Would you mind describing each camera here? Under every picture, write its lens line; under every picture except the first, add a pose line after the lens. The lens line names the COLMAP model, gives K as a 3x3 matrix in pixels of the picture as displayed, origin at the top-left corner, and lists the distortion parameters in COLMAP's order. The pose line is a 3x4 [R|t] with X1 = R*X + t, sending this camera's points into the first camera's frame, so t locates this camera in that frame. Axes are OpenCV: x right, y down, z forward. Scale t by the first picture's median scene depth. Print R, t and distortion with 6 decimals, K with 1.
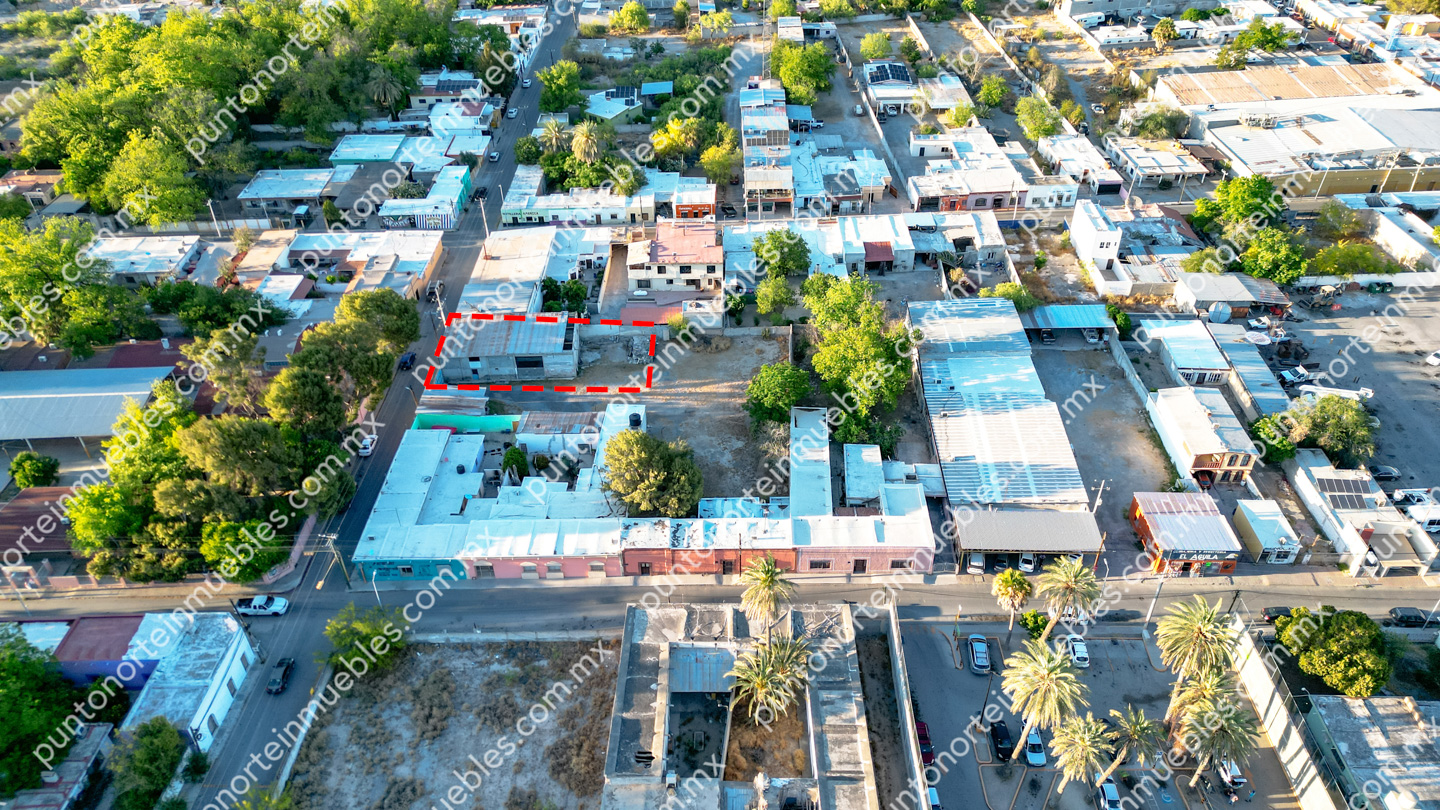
lens RADIAL K [[1006.9, 0, 720.0], [0, 1006.9, 405.0], [0, 0, 1]] dist [0.062574, -0.057429]
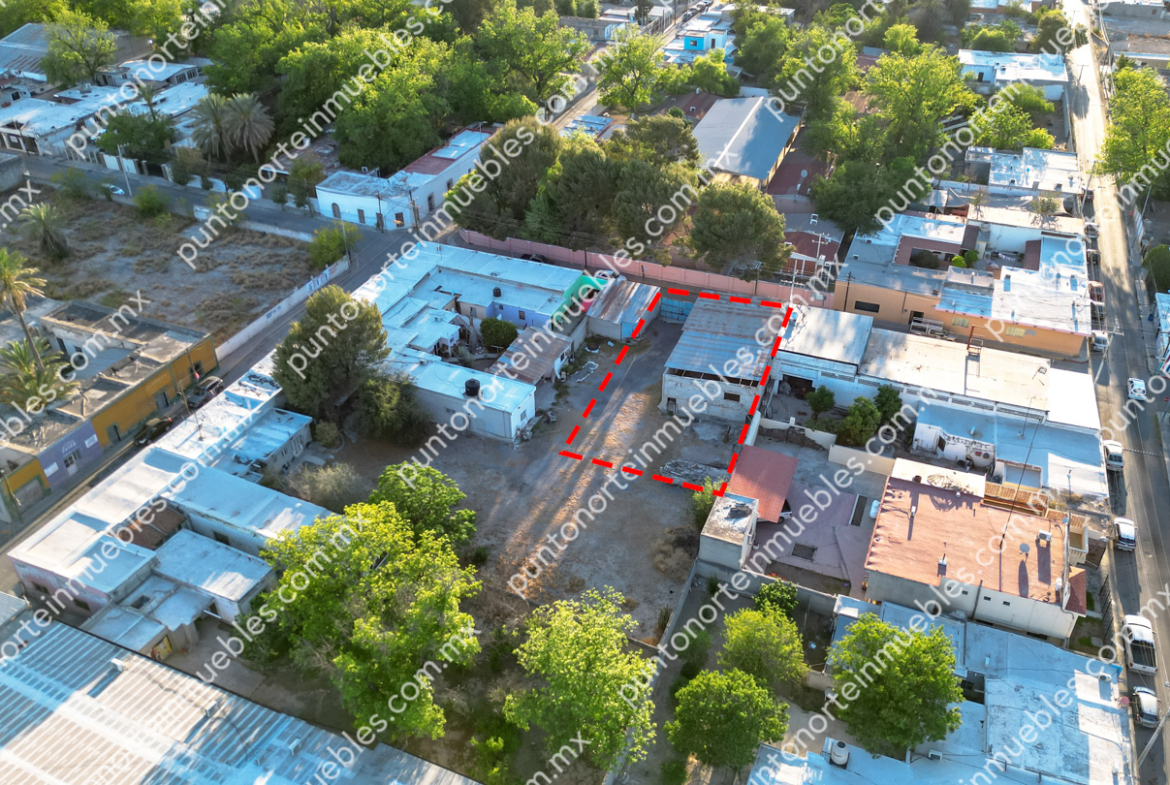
lens RADIAL K [[974.2, 0, 585.0], [0, 974.2, 392.5], [0, 0, 1]] dist [0.072809, -0.085769]
pose [[-0.385053, 0.532046, -0.754096, 0.347656], [-0.541293, 0.531603, 0.651460, -0.400836], [0.747486, 0.659034, 0.083297, 0.773615]]
